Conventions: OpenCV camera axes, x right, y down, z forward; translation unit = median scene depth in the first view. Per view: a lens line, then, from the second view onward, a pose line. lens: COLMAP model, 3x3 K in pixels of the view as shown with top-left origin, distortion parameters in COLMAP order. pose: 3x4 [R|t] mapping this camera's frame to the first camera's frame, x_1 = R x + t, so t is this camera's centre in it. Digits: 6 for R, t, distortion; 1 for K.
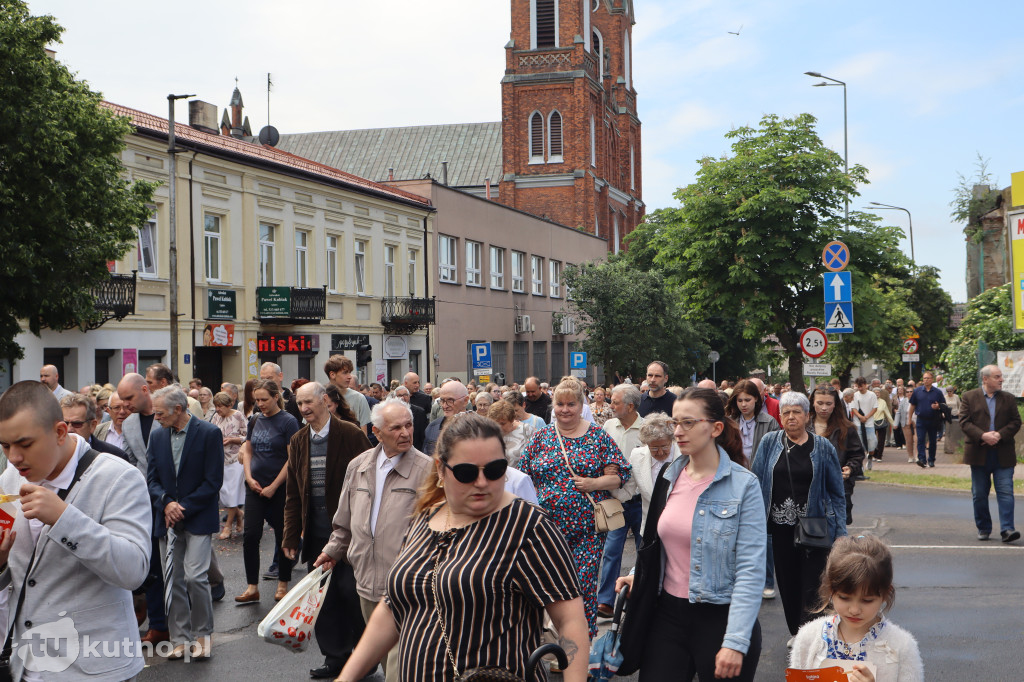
lens RADIAL K [[1480.3, 0, 510.0], [0, 1480.3, 349.6], [0, 0, 1]] dist [-0.012996, 0.081461]
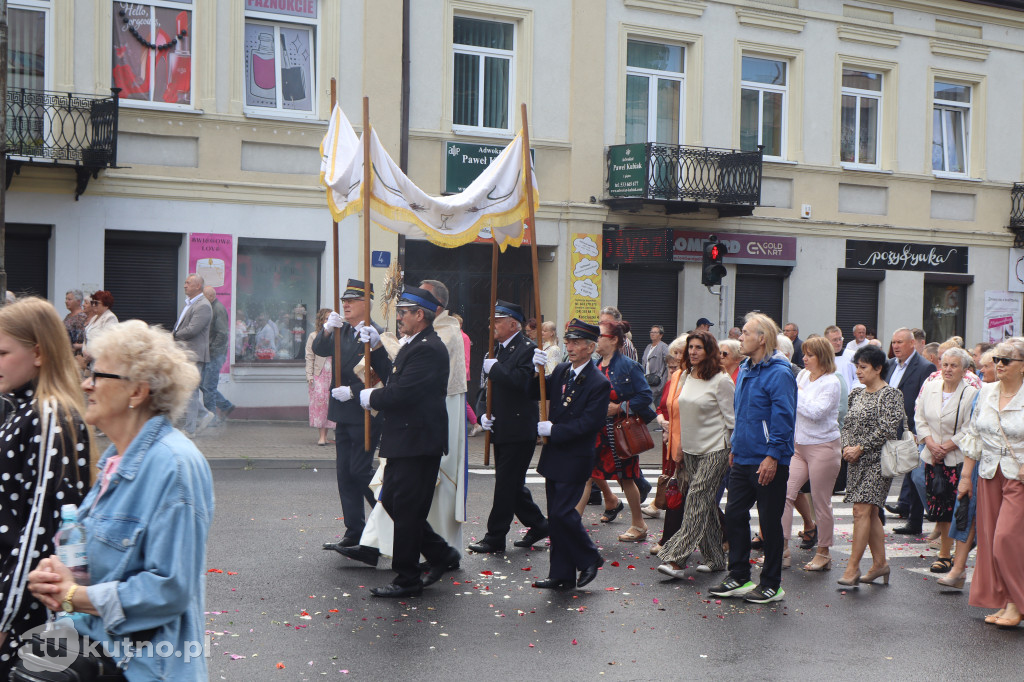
lens RADIAL K [[1504.0, 0, 510.3], [0, 1504.0, 358.9], [0, 0, 1]] dist [-0.030259, 0.072839]
pose [[0.736443, 0.054069, -0.674336, 0.181999], [-0.032223, 0.998473, 0.044868, 0.014094], [0.675732, -0.011313, 0.737061, 0.483939]]
